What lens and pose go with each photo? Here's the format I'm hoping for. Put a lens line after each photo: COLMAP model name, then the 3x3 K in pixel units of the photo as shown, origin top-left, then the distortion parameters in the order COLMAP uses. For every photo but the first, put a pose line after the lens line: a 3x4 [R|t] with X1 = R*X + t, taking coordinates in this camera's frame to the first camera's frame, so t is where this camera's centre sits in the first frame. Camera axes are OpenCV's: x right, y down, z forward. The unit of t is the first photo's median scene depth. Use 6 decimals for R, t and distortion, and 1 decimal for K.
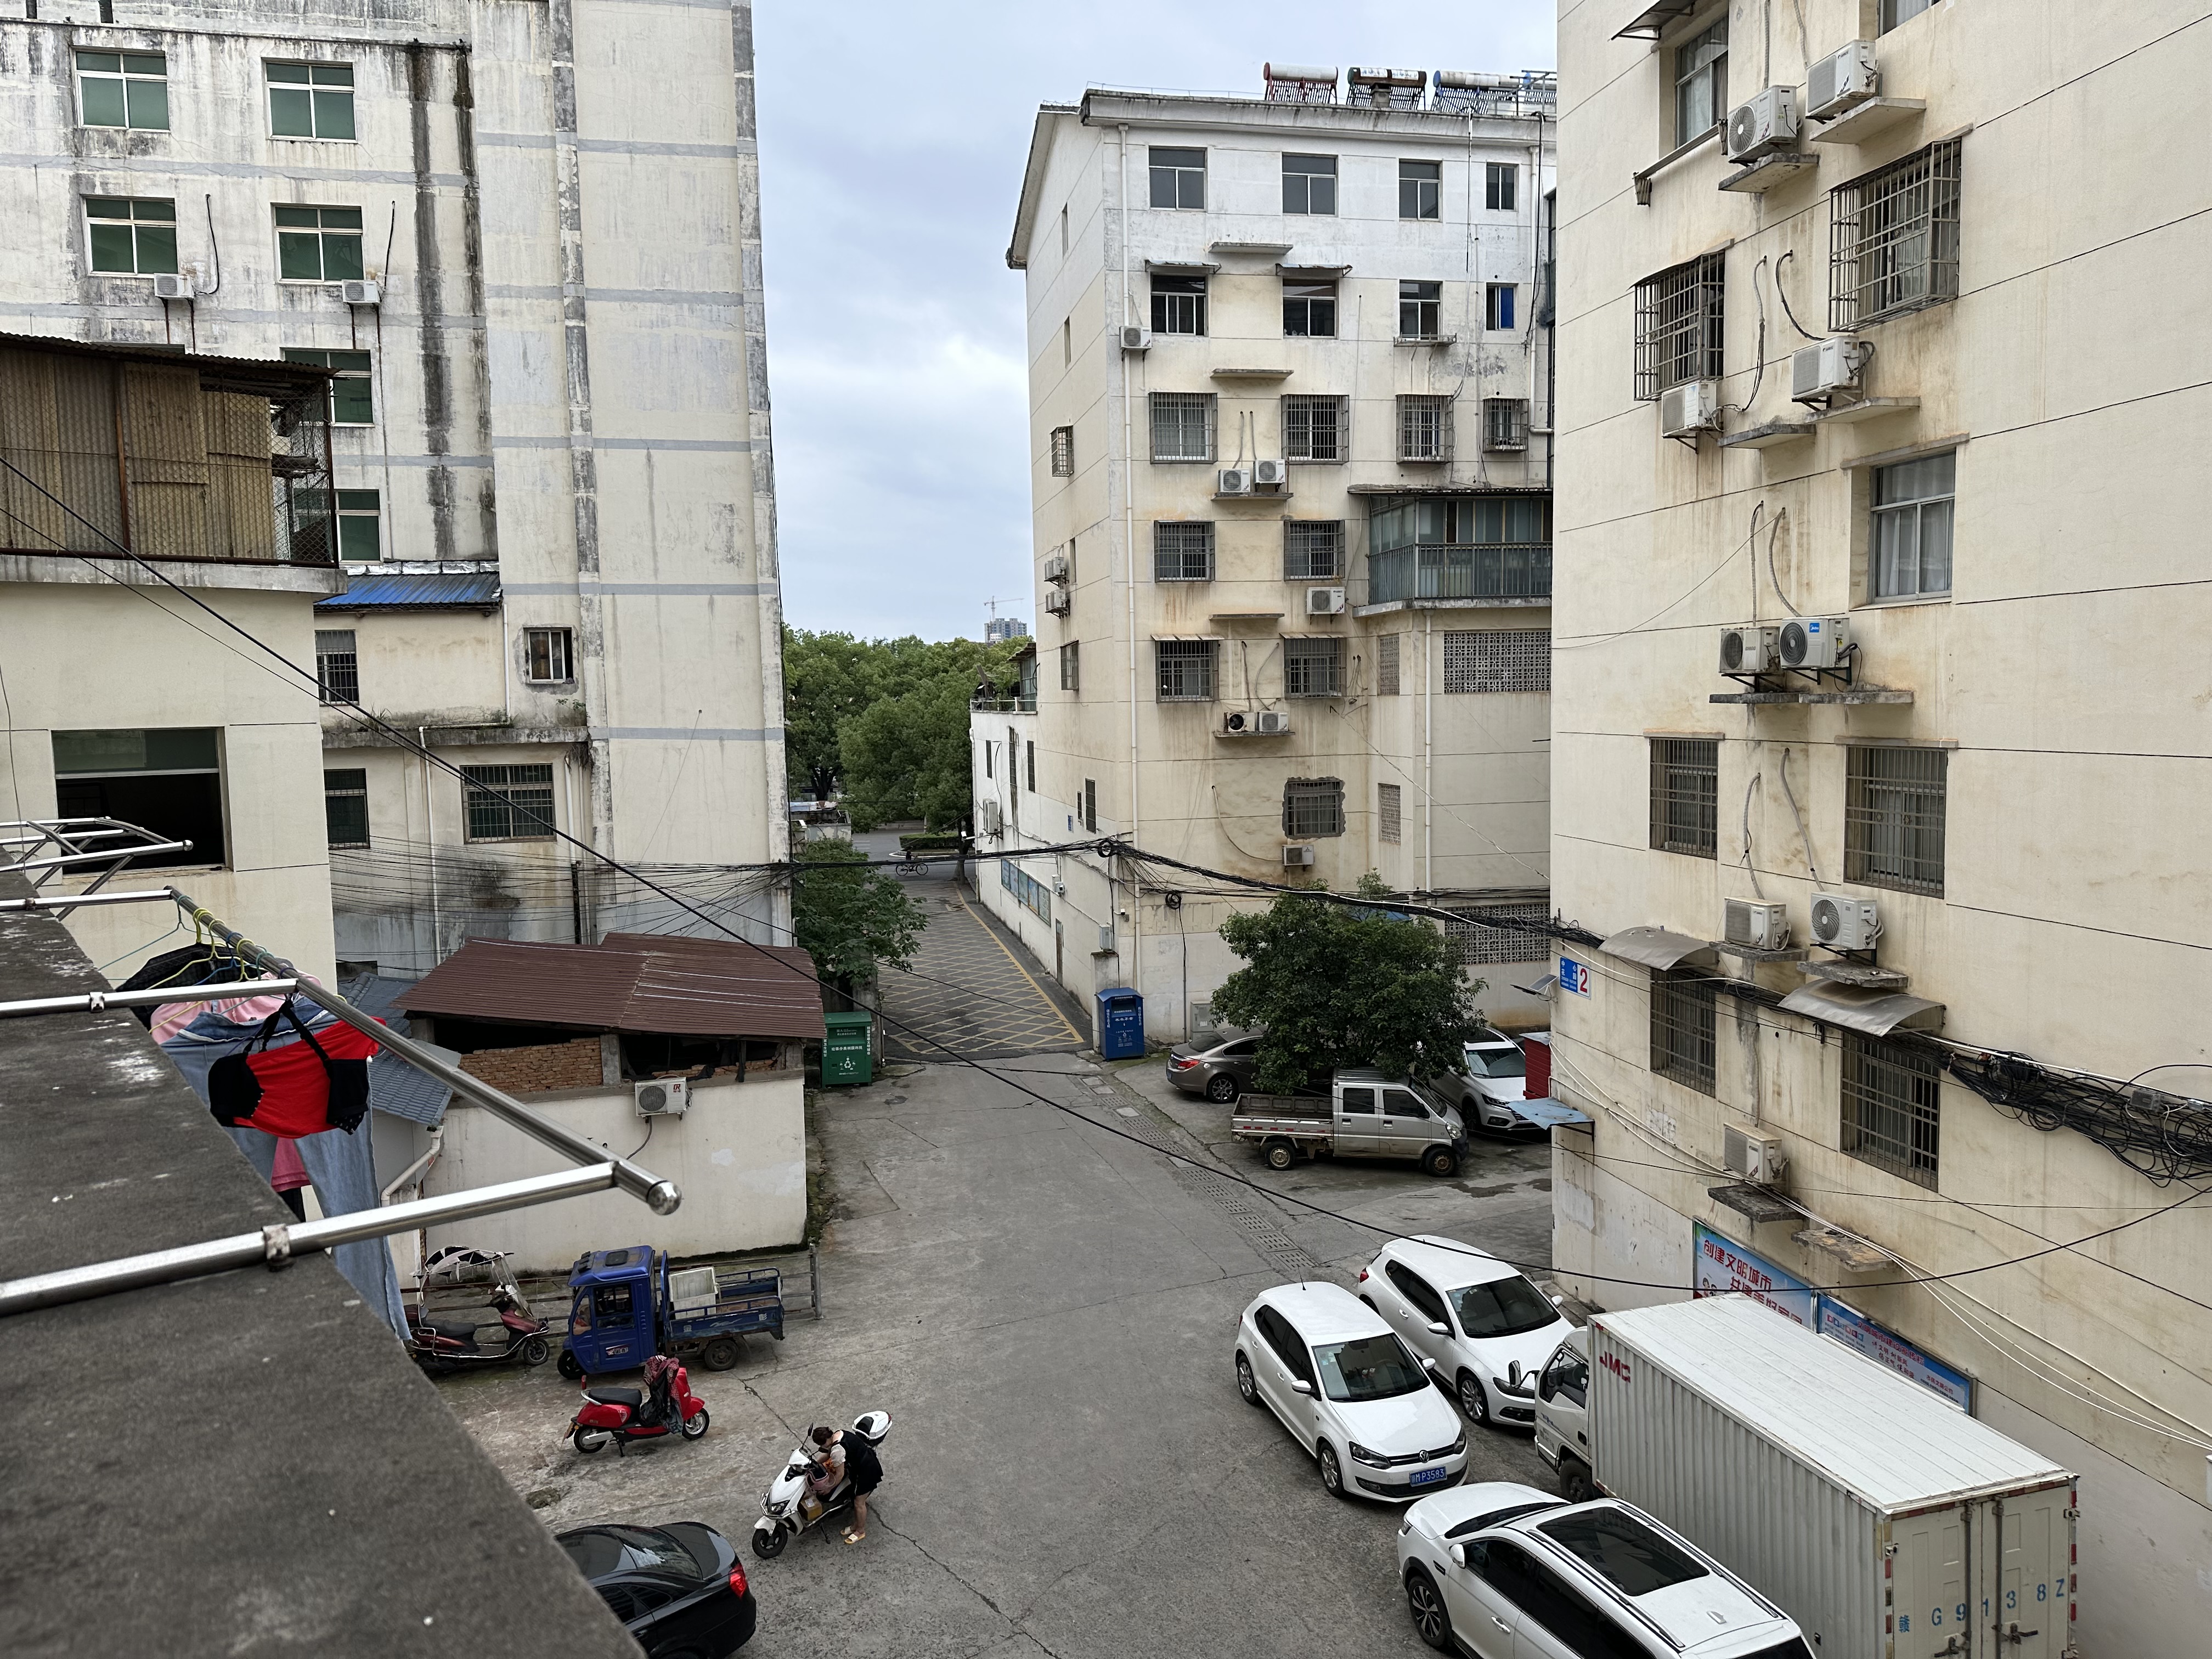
lens RADIAL K [[1558.2, 0, 1118.8], [0, 1558.2, 838.9], [0, 0, 1]] dist [0.135994, -0.265360]
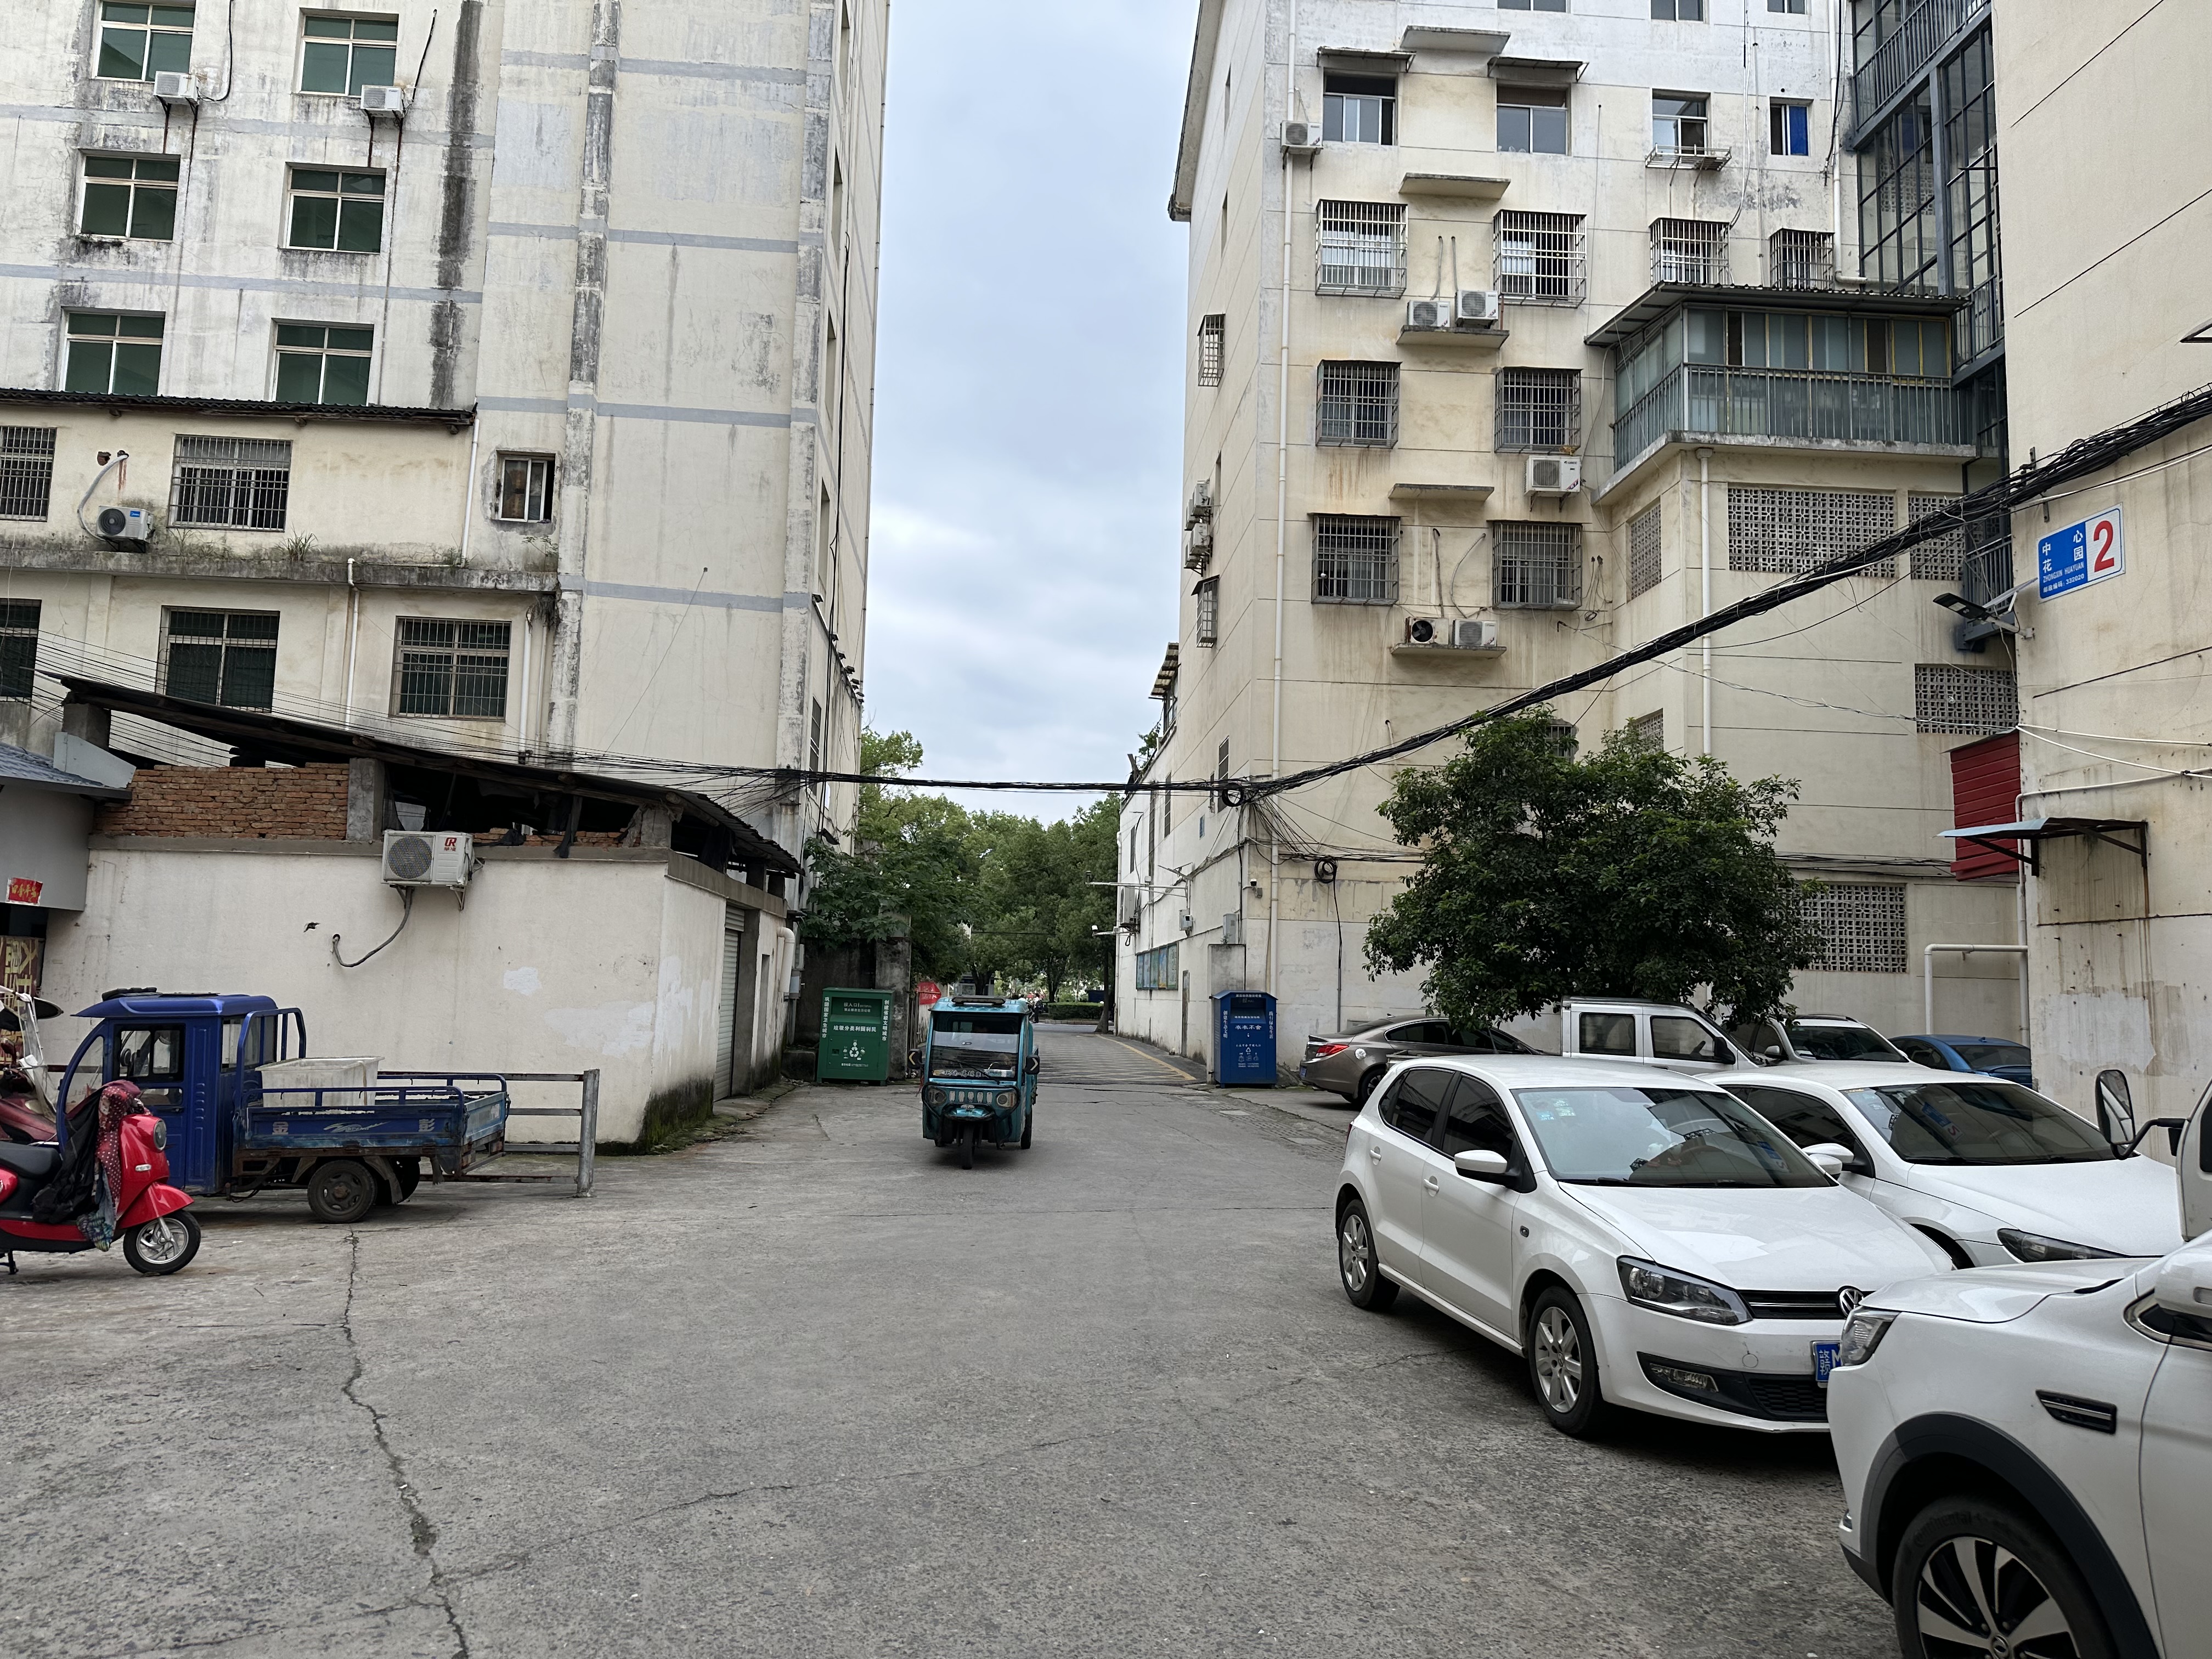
lens RADIAL K [[1536.6, 0, 1093.7], [0, 1536.6, 854.9], [0, 0, 1]] dist [0.108447, -0.190214]
pose [[0.987536, 0.033901, -0.153699, 0.041618], [-0.062836, 0.980250, -0.187515, 0.186918], [0.144307, 0.194836, 0.970162, 0.325592]]
